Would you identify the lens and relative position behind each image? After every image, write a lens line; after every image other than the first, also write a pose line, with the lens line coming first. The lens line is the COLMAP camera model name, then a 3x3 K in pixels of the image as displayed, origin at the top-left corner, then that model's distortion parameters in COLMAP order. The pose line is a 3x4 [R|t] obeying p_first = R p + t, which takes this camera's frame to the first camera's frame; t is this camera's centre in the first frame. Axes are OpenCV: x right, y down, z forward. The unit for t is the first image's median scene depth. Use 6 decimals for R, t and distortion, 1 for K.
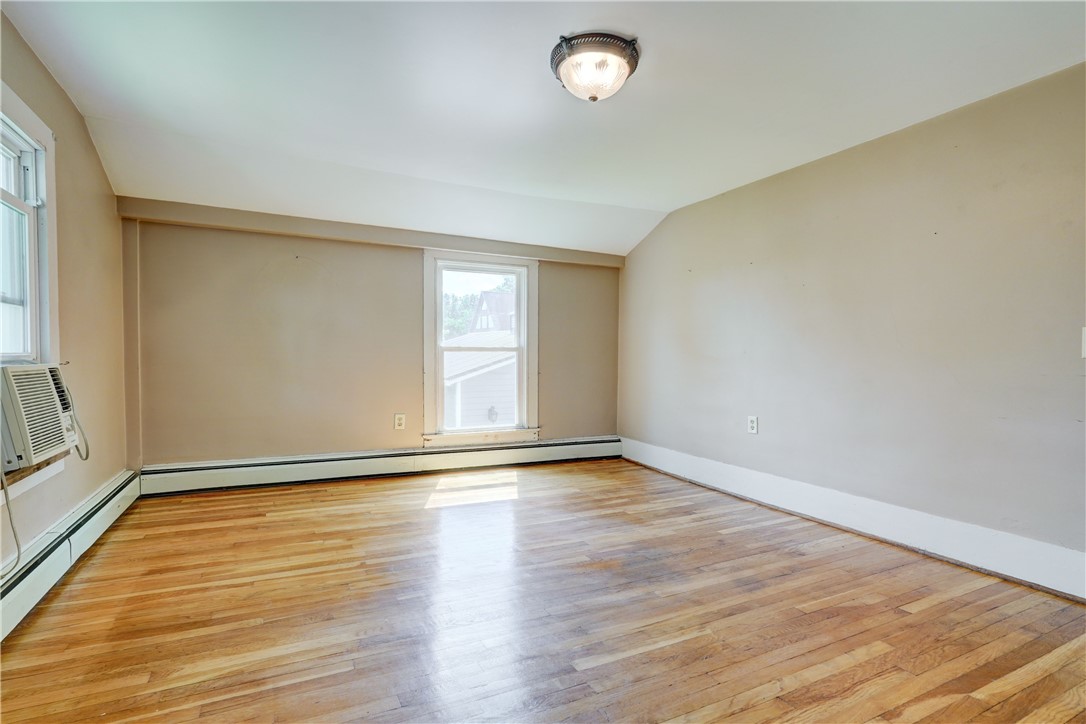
lens RADIAL K [[535.6, 0, 543.0], [0, 535.6, 362.0], [0, 0, 1]] dist [-0.001181, -0.000226]
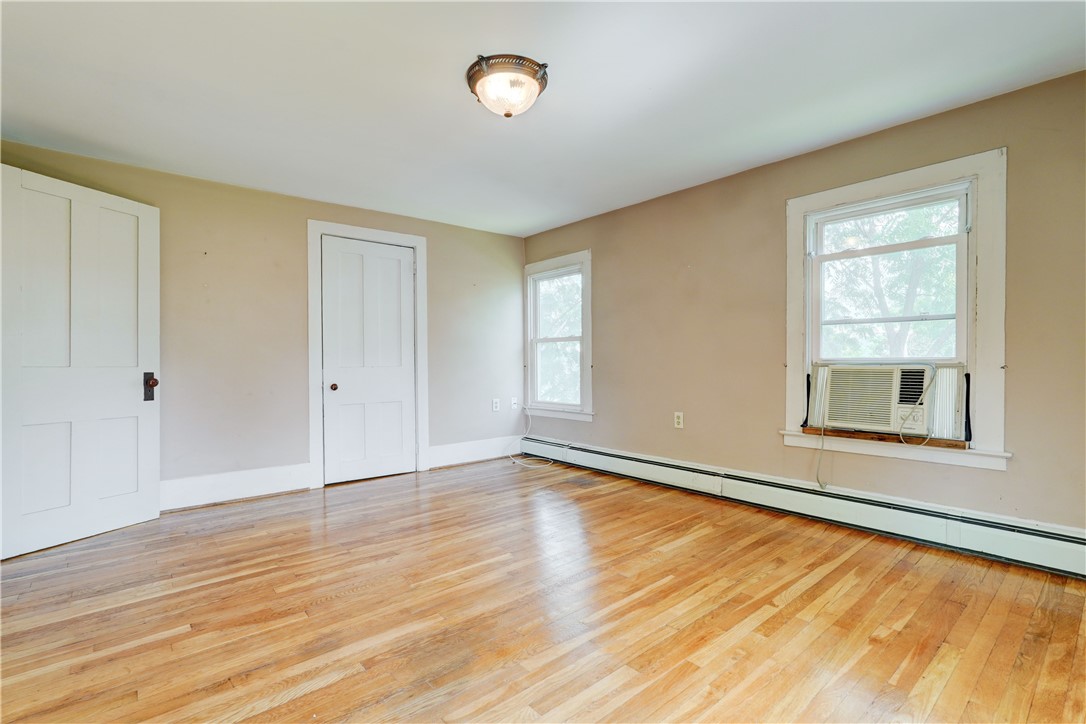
lens RADIAL K [[504.1, 0, 547.4], [0, 504.1, 361.6], [0, 0, 1]] dist [-0.008130, 0.001237]
pose [[-0.971612, -0.000080, -0.236581, 0.248632], [-0.003965, 0.999865, 0.015947, -0.038208], [0.236547, 0.016433, -0.971481, 1.957953]]
